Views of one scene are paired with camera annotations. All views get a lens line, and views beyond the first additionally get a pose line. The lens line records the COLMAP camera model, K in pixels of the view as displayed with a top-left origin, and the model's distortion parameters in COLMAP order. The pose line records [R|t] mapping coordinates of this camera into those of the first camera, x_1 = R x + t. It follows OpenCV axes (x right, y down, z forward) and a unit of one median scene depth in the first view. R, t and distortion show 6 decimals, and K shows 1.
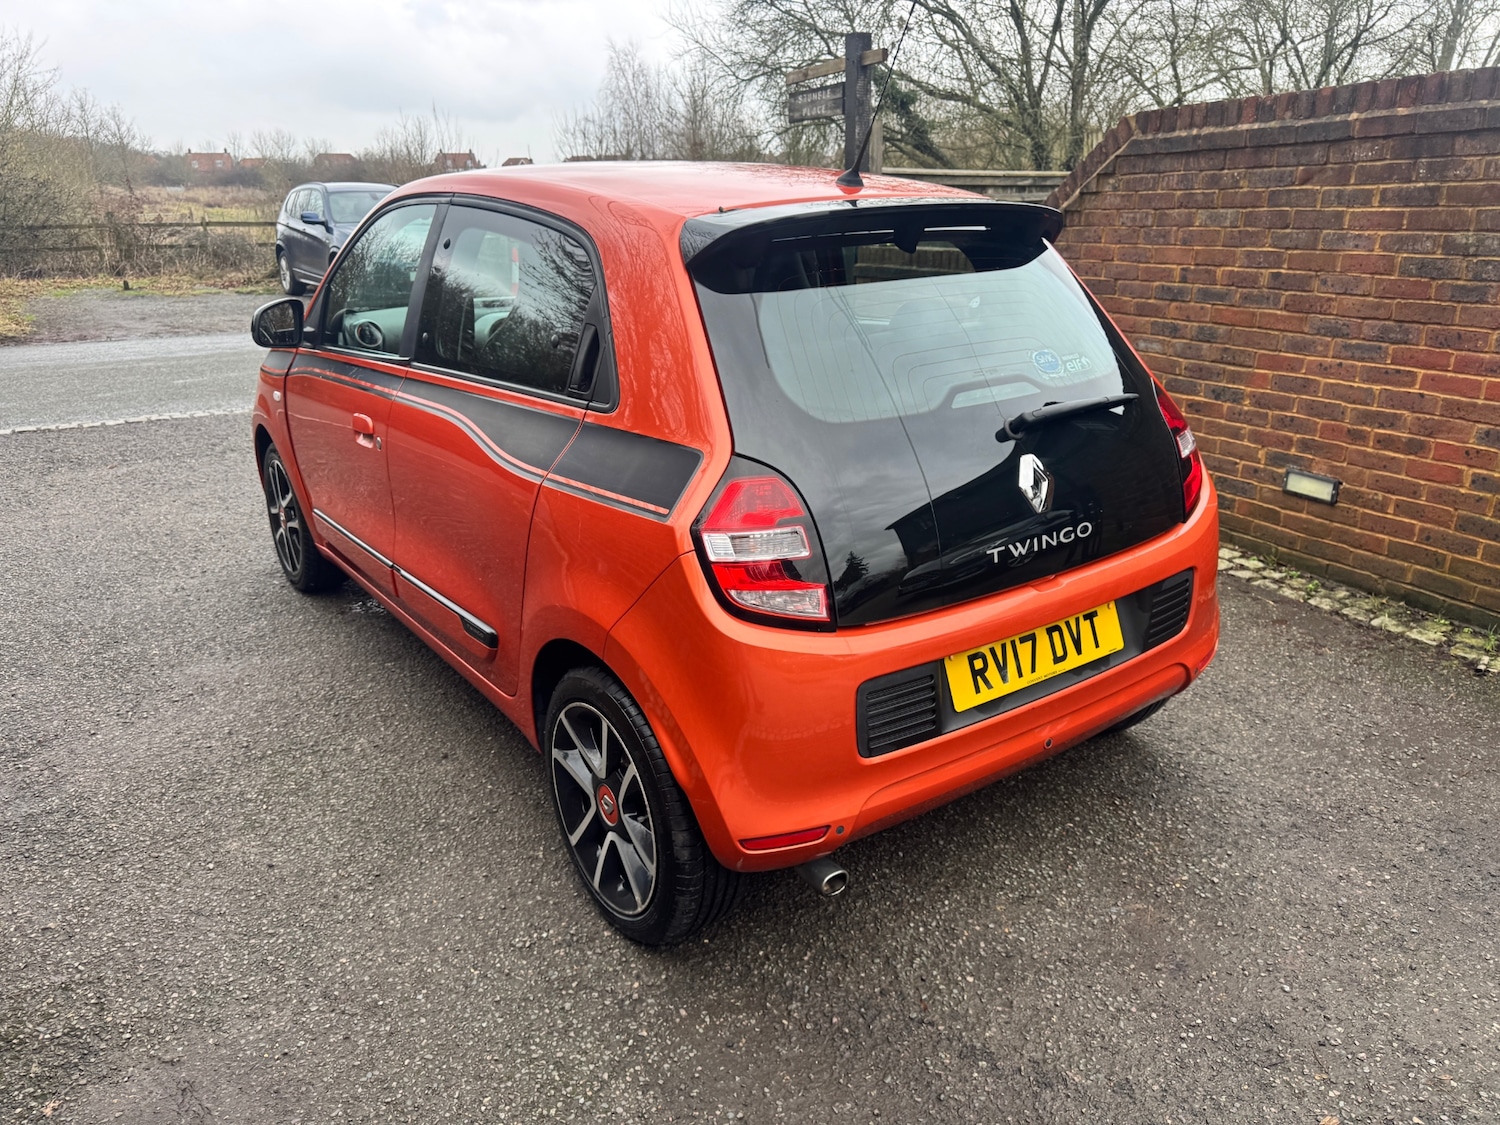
lens RADIAL K [[1078.5, 0, 738.7], [0, 1078.5, 545.0], [0, 0, 1]] dist [0.024525, -0.024458]
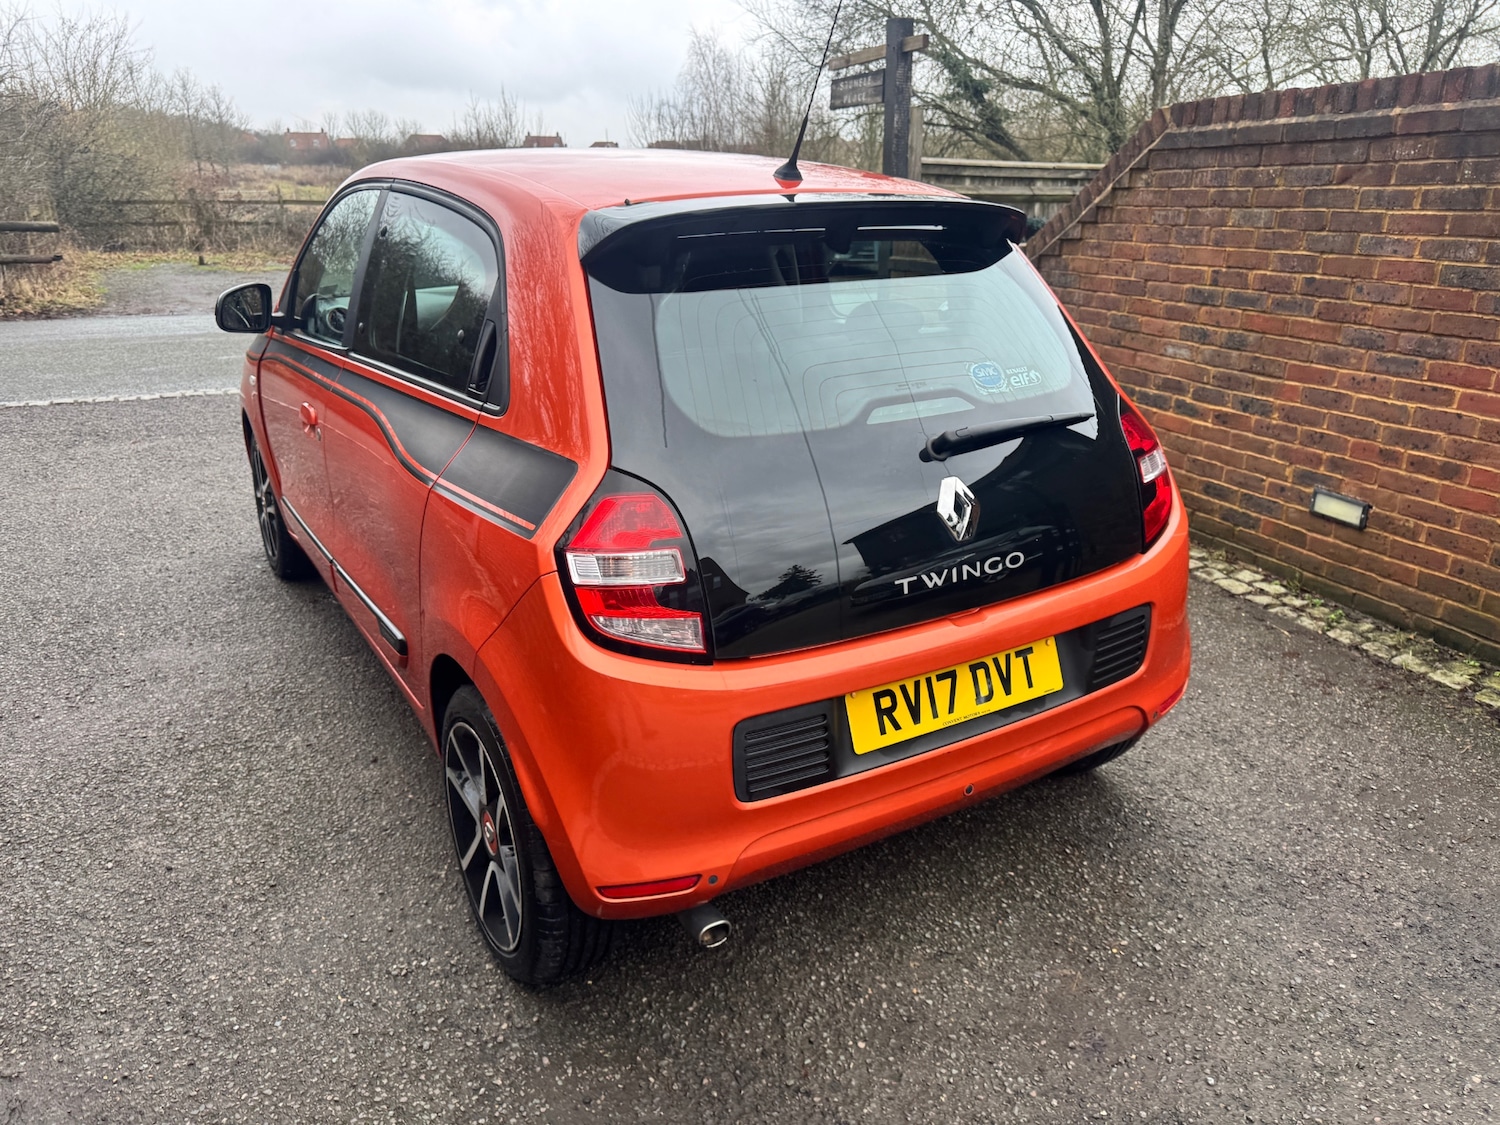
lens RADIAL K [[1078.5, 0, 738.1], [0, 1078.5, 534.8], [0, 0, 1]] dist [0.024525, -0.024458]
pose [[0.997049, 0.038986, -0.066135, 0.083302], [-0.038794, 0.999238, 0.004178, -0.017113], [0.066247, -0.001600, 0.997802, 0.041440]]
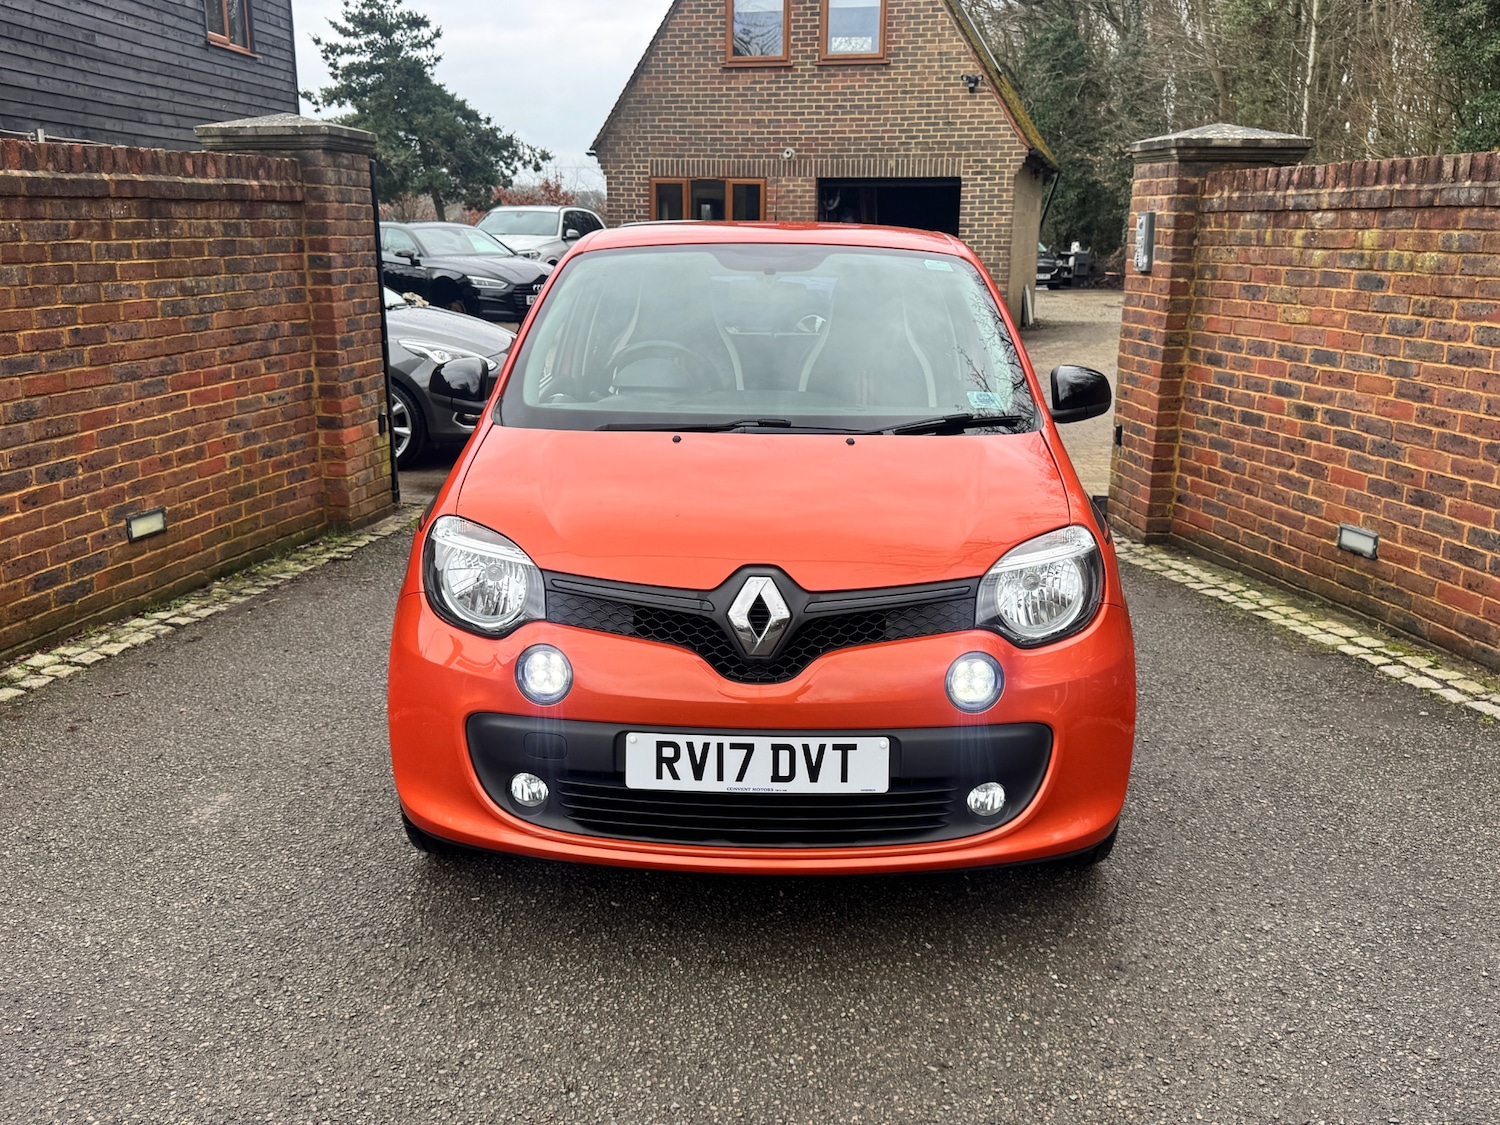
lens RADIAL K [[1348.5, 0, 761.9], [0, 1348.5, 532.9], [0, 0, 1]] dist [0.110096, -0.171970]
pose [[-0.807219, -0.118508, 0.578234, -0.758466], [0.184595, 0.879812, 0.438012, -0.554006], [-0.560645, 0.460311, -0.688325, 1.712326]]
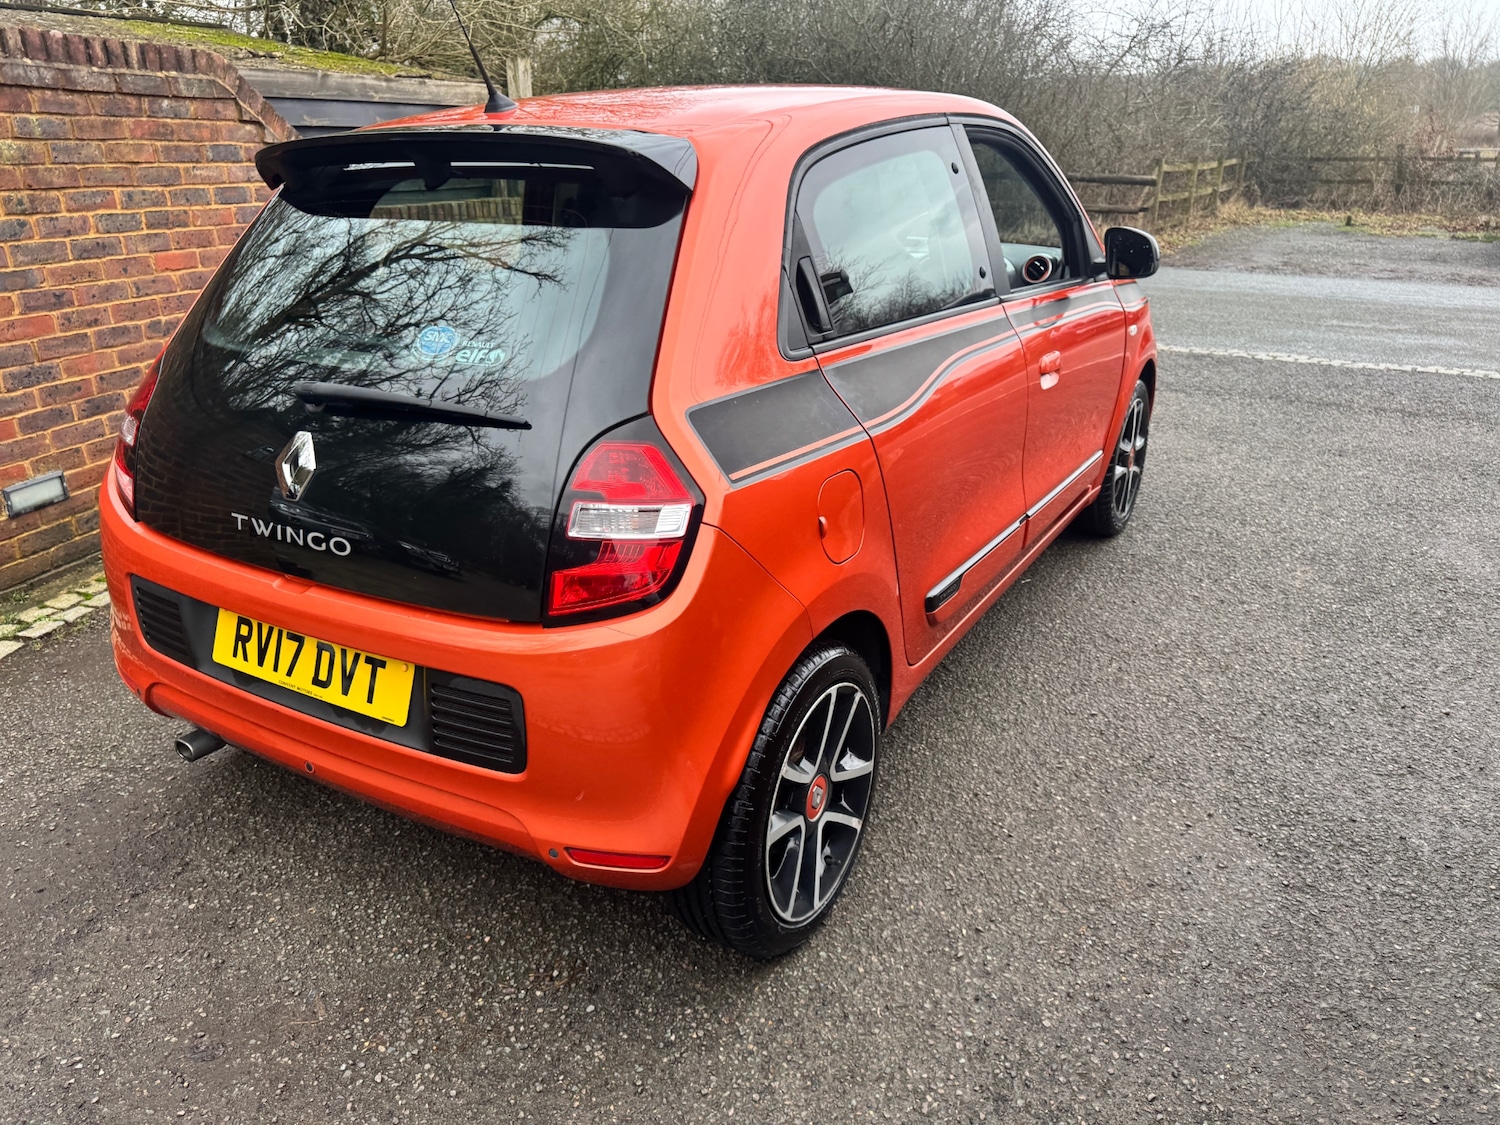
lens RADIAL K [[1078.5, 0, 747.4], [0, 1078.5, 551.7], [0, 0, 1]] dist [0.024525, -0.024458]
pose [[0.401683, 0.328614, -0.854789, 0.647374], [-0.275414, 0.933538, 0.229466, -0.159296], [0.873383, 0.143249, 0.465491, 0.509494]]
